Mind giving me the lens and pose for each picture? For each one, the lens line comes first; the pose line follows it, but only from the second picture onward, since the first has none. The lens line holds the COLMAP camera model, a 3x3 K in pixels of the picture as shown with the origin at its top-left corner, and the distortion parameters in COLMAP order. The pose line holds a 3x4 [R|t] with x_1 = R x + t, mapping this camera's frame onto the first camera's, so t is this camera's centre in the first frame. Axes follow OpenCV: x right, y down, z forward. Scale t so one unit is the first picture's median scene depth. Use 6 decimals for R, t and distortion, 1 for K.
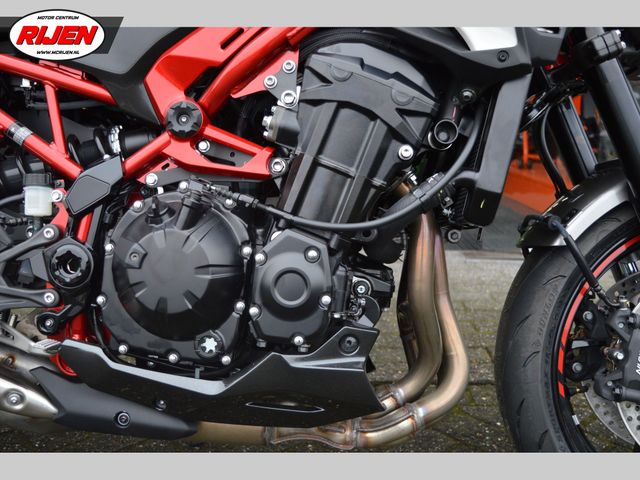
lens RADIAL K [[706.7, 0, 319.9], [0, 706.7, 241.1], [0, 0, 1]] dist [-0.070720, 0.000000]
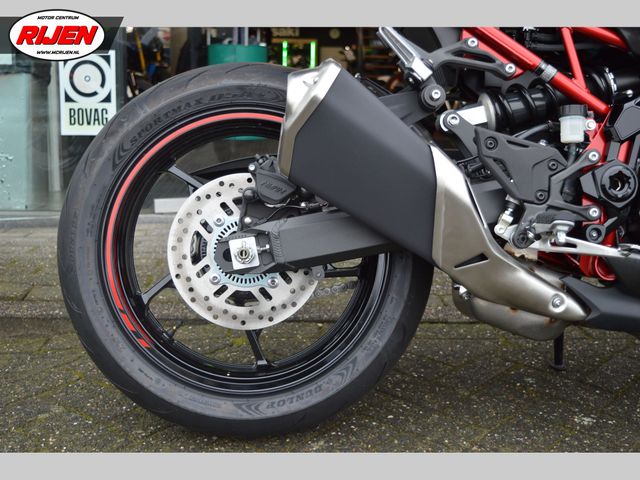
lens RADIAL K [[842.3, 0, 332.5], [0, 842.3, 244.6], [0, 0, 1]] dist [-0.038262, 0.000000]
pose [[0.994738, -0.006429, 0.102250, -0.977718], [0.005065, 0.999895, 0.013588, 0.115165], [-0.102327, -0.012999, 0.994666, -0.338943]]
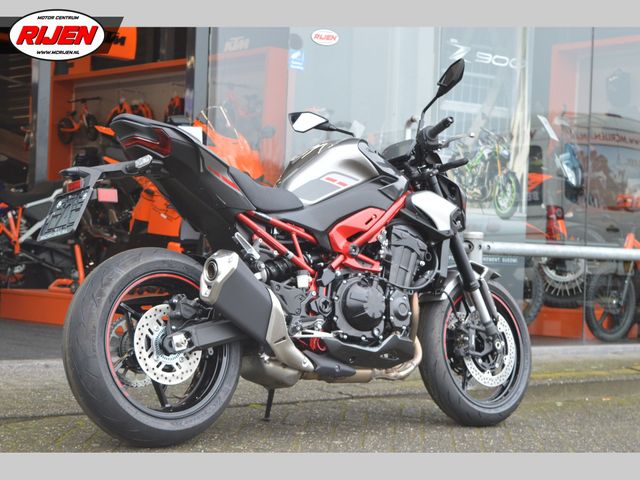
lens RADIAL K [[1383.8, 0, 321.8], [0, 1383.8, 240.7], [0, 0, 1]] dist [0.101486, 0.000000]
pose [[0.730548, 0.024161, 0.682434, -3.843838], [0.083441, 0.988726, -0.124329, 0.430526], [-0.677745, 0.147771, 0.720296, -2.682652]]
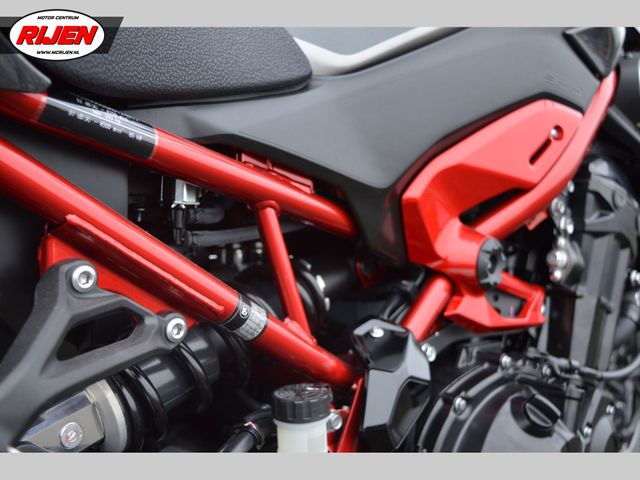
lens RADIAL K [[686.4, 0, 319.1], [0, 686.4, 241.2], [0, 0, 1]] dist [-0.024959, 0.000000]
pose [[0.625982, -0.100727, 0.773305, -0.813750], [0.026671, 0.993808, 0.107859, -0.272250], [-0.779381, -0.046892, 0.624792, 0.711433]]
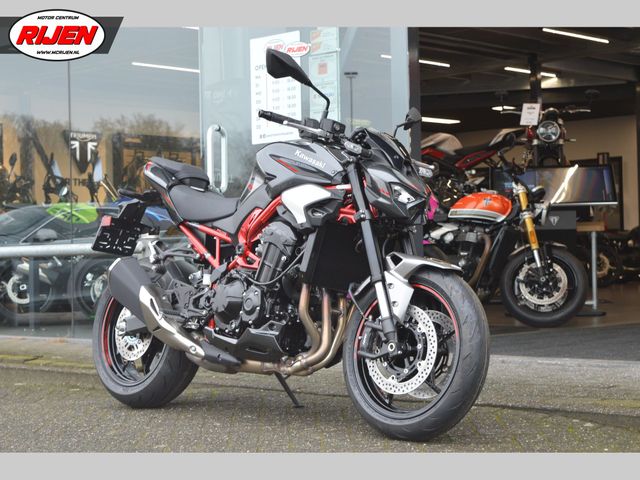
lens RADIAL K [[1319.7, 0, 318.0], [0, 1319.7, 239.7], [0, 0, 1]] dist [0.253175, 0.000000]
pose [[0.740715, -0.033039, -0.671006, 3.659413], [-0.084558, 0.986262, -0.141904, 0.525148], [0.666477, 0.161849, 0.727746, -2.718298]]
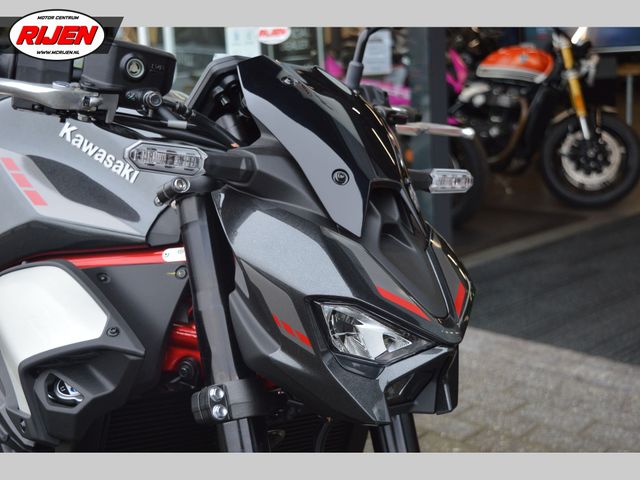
lens RADIAL K [[948.3, 0, 320.3], [0, 948.3, 239.6], [0, 0, 1]] dist [-0.018579, 0.000000]
pose [[0.701757, 0.081463, -0.707744, 1.224842], [-0.052715, 0.996655, 0.062448, -0.508590], [0.710464, -0.006514, 0.703704, 0.351470]]
